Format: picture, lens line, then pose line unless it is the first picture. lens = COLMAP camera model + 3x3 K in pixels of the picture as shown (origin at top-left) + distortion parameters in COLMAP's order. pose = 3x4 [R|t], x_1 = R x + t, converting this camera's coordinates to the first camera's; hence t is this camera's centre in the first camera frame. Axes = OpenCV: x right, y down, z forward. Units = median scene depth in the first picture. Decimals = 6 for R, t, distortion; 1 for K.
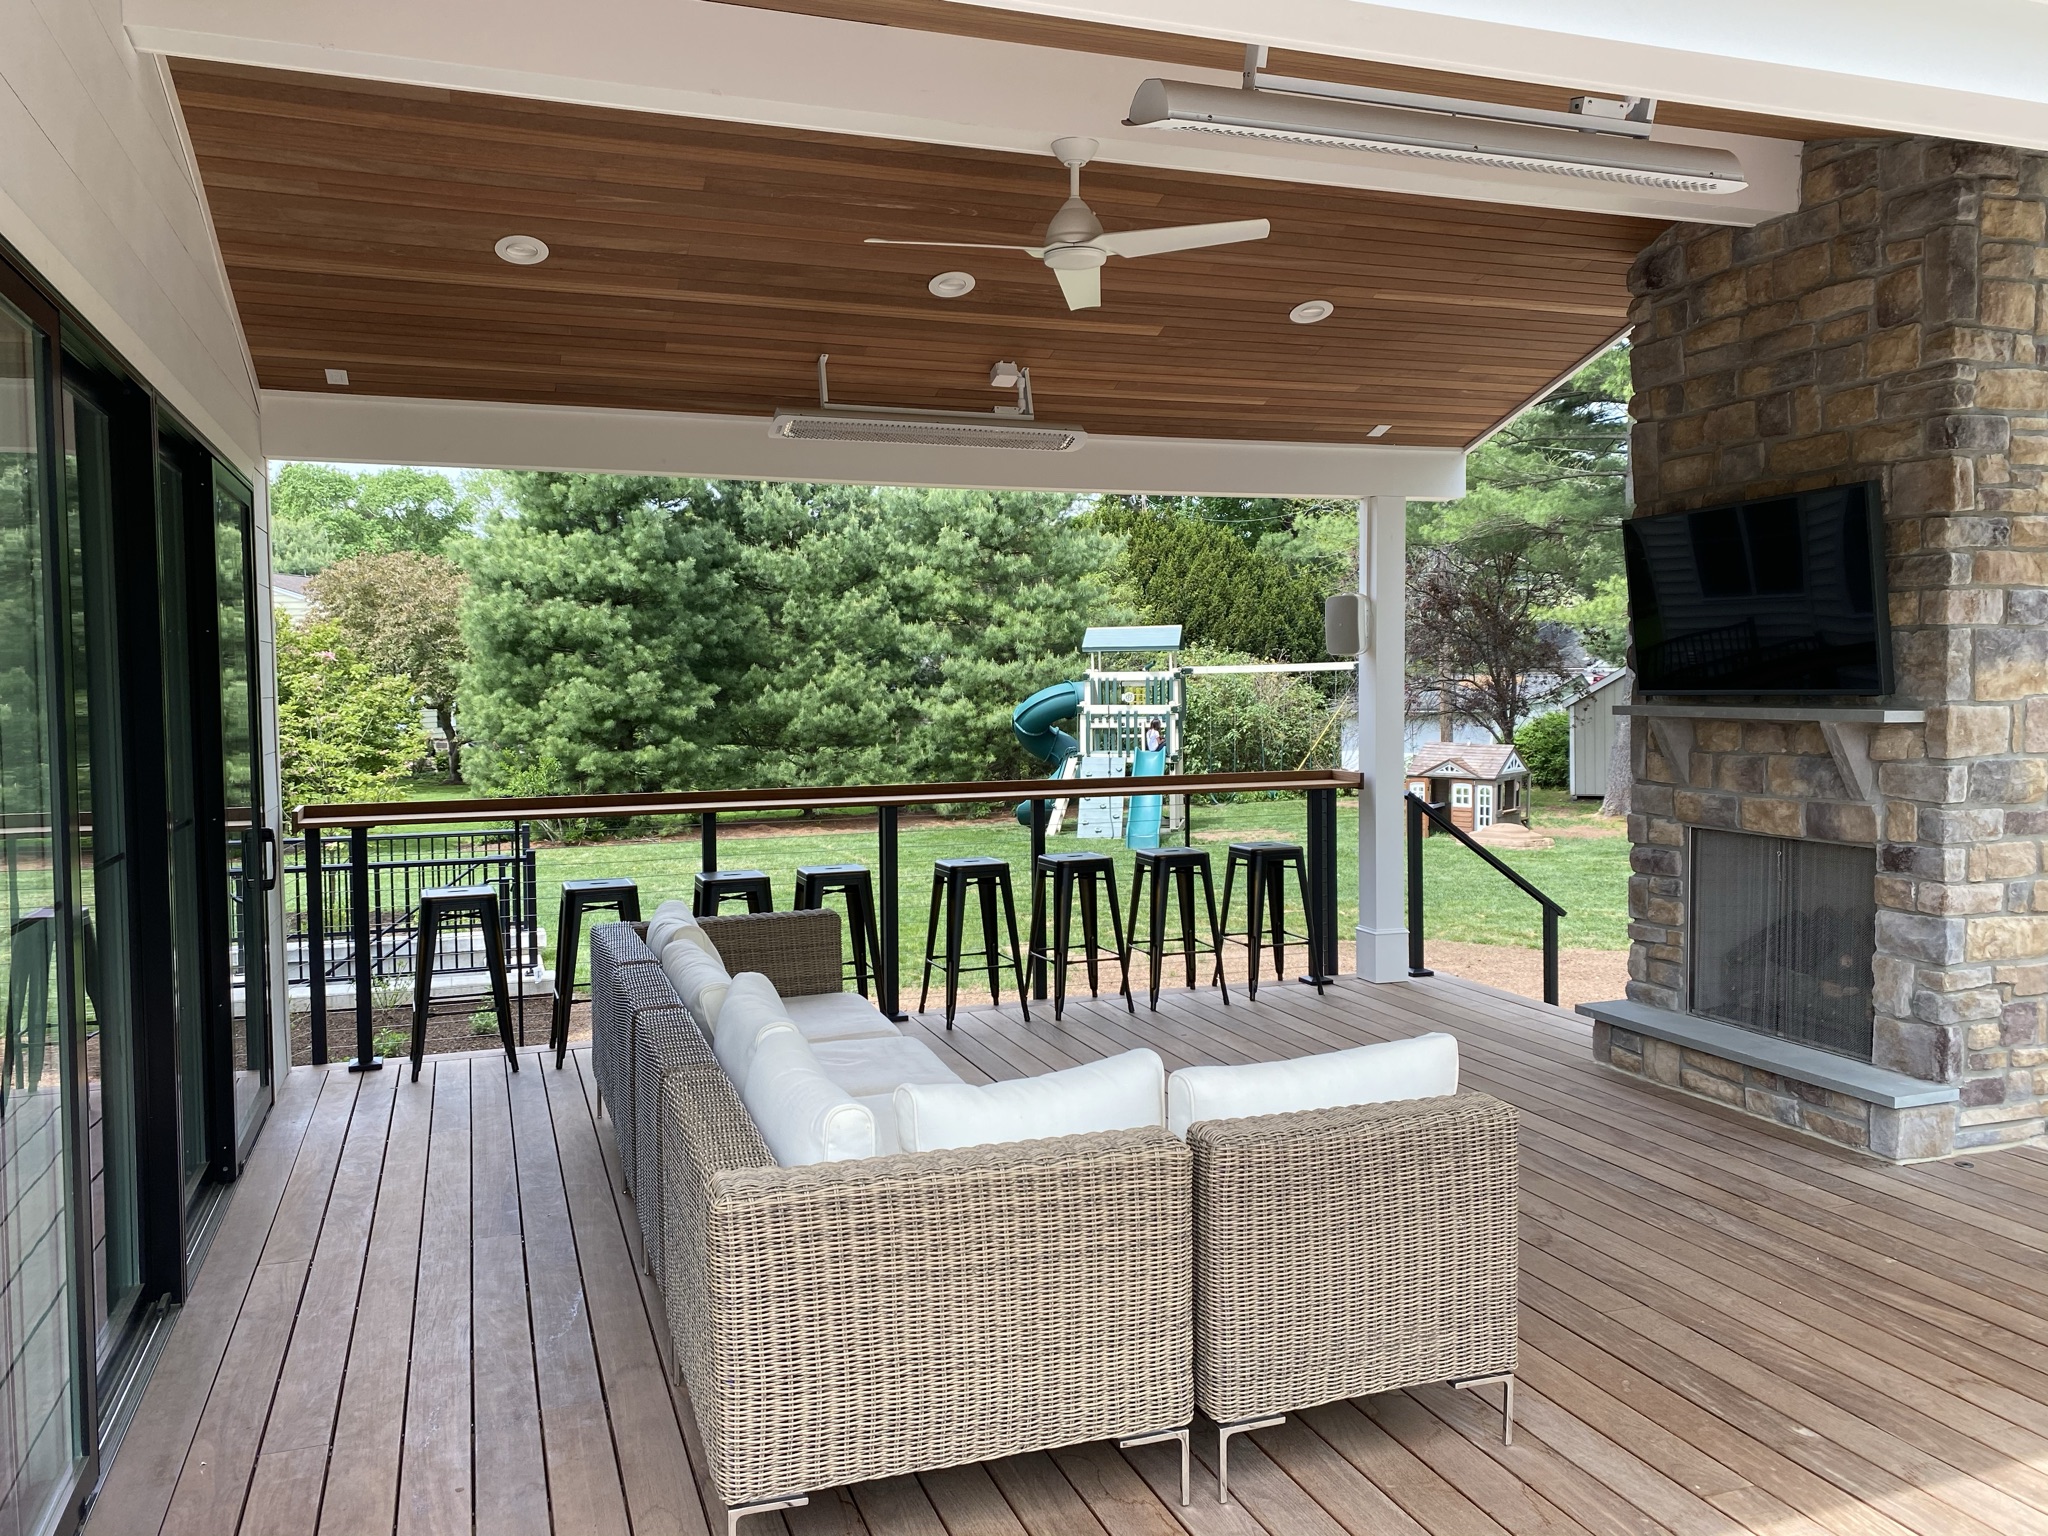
lens RADIAL K [[1575.9, 0, 1034.8], [0, 1575.9, 747.8], [0, 0, 1]] dist [0.022817, 0.002718]
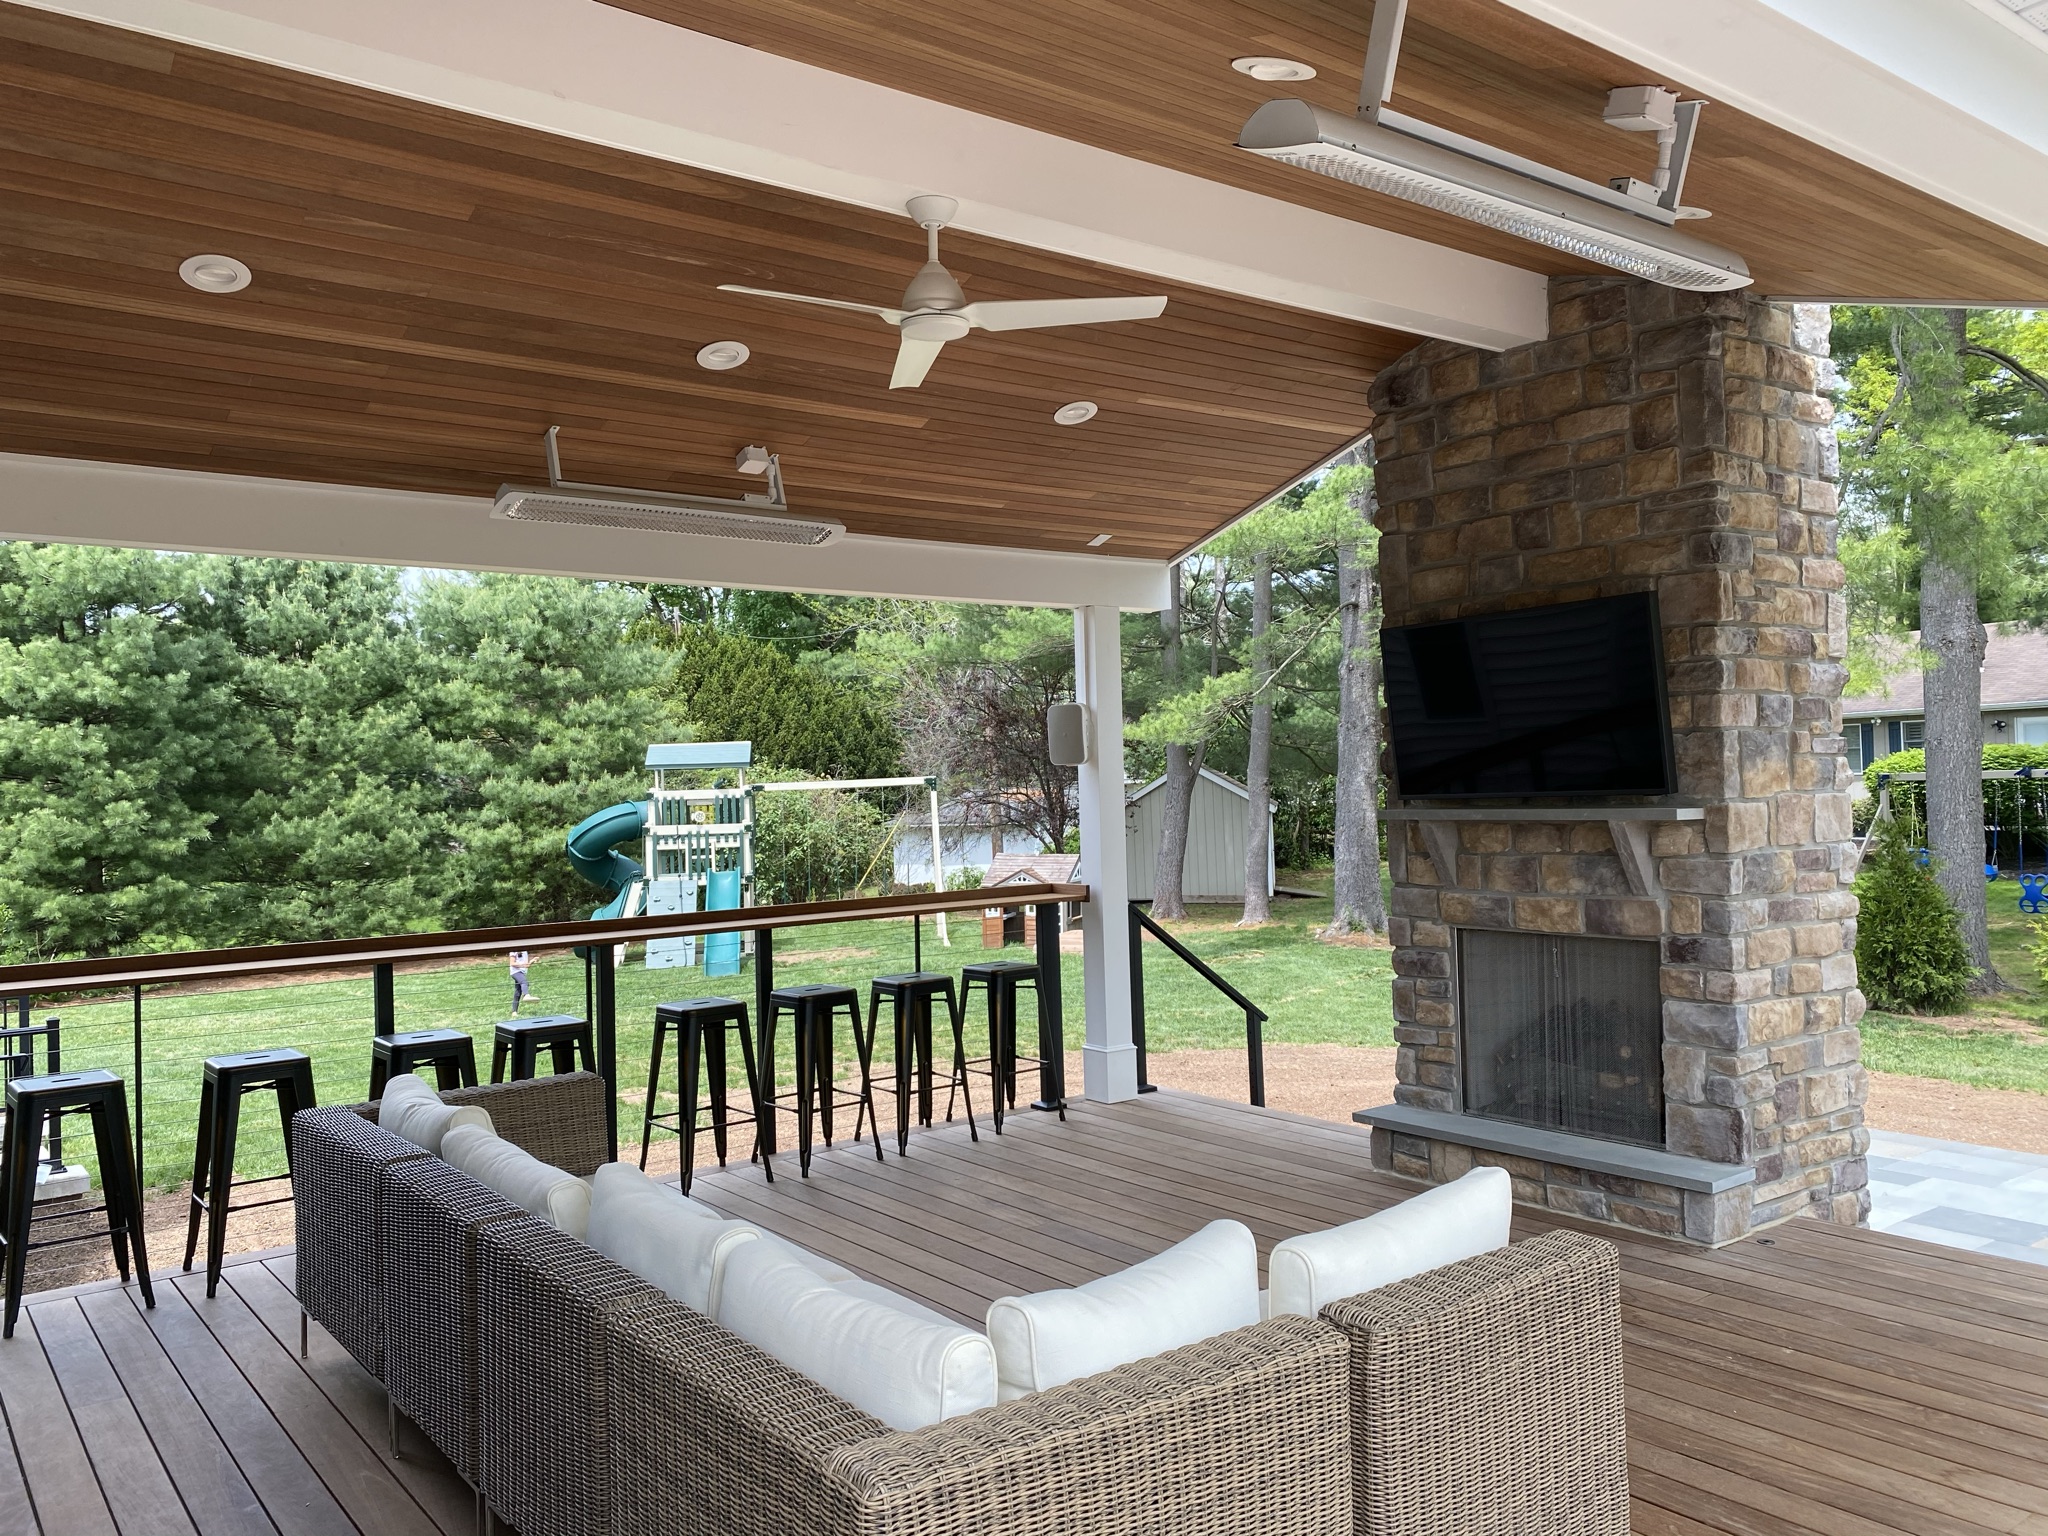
lens RADIAL K [[1572.0, 0, 1025.4], [0, 1572.0, 757.7], [0, 0, 1]] dist [0.024077, -0.016495]
pose [[0.953801, -0.011470, 0.300219, -0.149010], [0.031950, 0.997477, -0.063395, -0.003738], [-0.298734, 0.070059, 0.951761, 0.107293]]
